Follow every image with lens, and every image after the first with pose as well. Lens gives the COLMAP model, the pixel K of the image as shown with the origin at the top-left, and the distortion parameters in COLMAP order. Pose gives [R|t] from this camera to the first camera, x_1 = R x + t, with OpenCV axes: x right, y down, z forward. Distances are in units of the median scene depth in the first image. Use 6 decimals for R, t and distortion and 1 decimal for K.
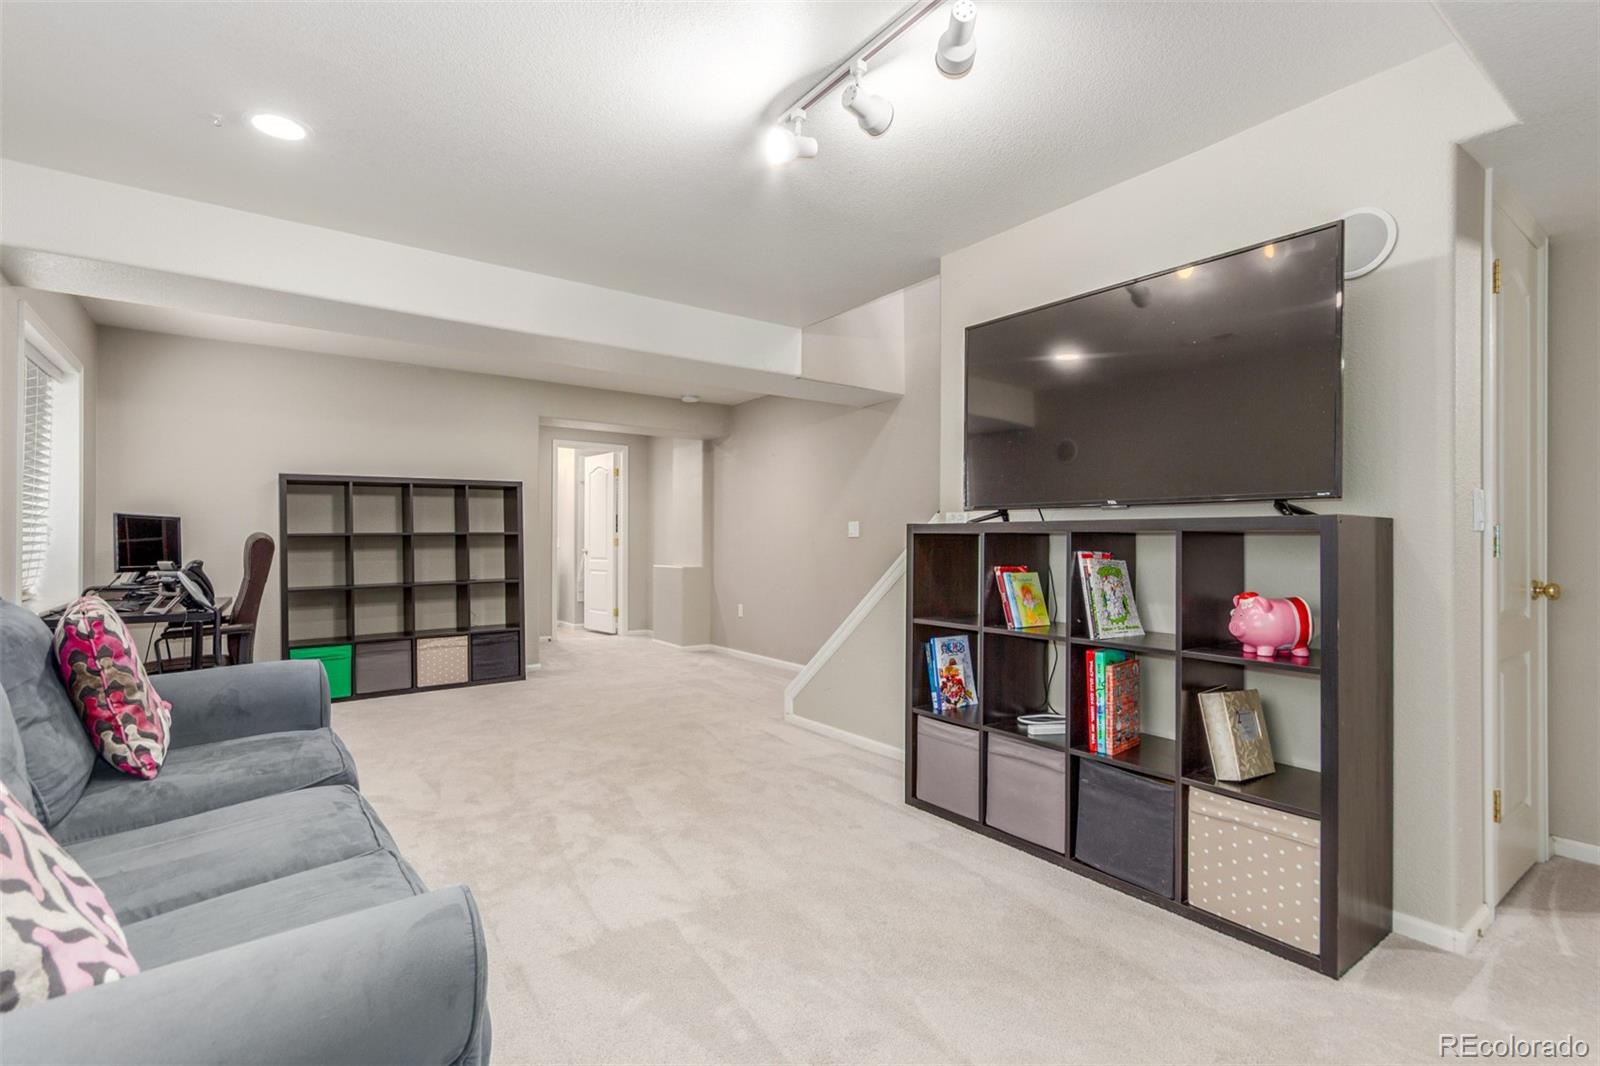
lens RADIAL K [[741.9, 0, 802.1], [0, 741.9, 534.6], [0, 0, 1]] dist [0.009966, 0.001060]
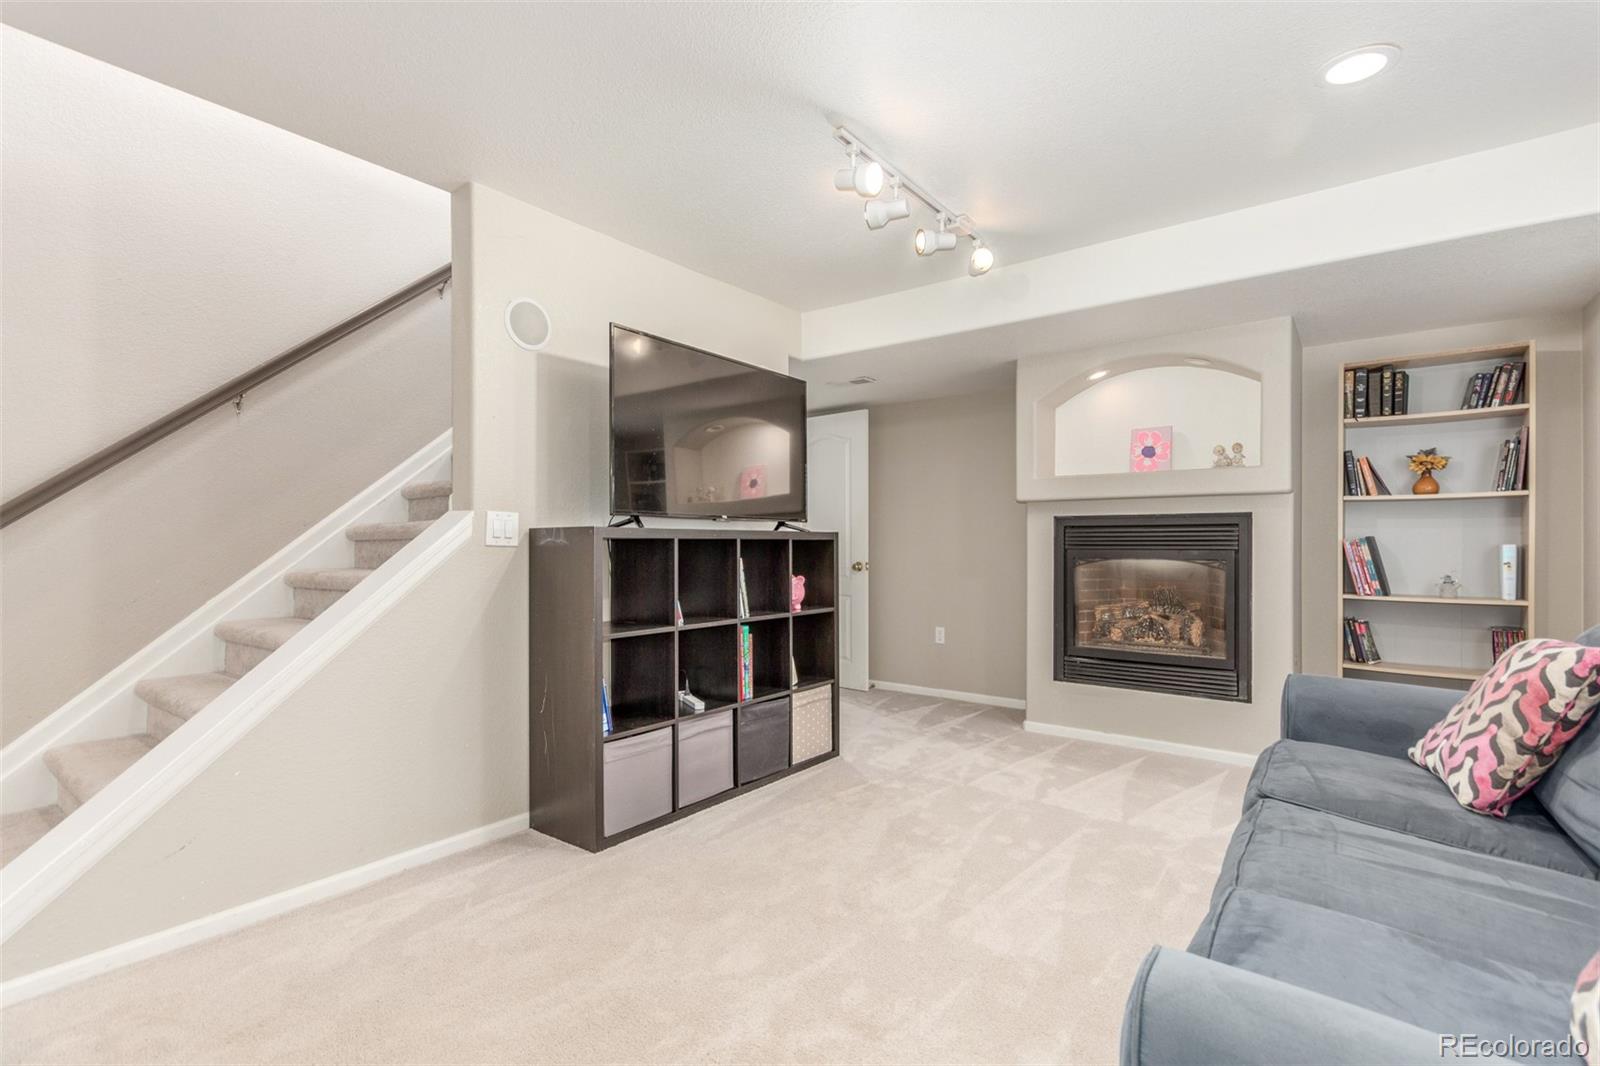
lens RADIAL K [[741.9, 0, 801.8], [0, 741.9, 545.4], [0, 0, 1]] dist [0.009966, 0.001060]
pose [[-0.274682, 0.005767, 0.961518, -0.889159], [0.000339, 0.999983, -0.005901, 0.015523], [-0.961535, -0.001295, -0.274679, 1.192490]]
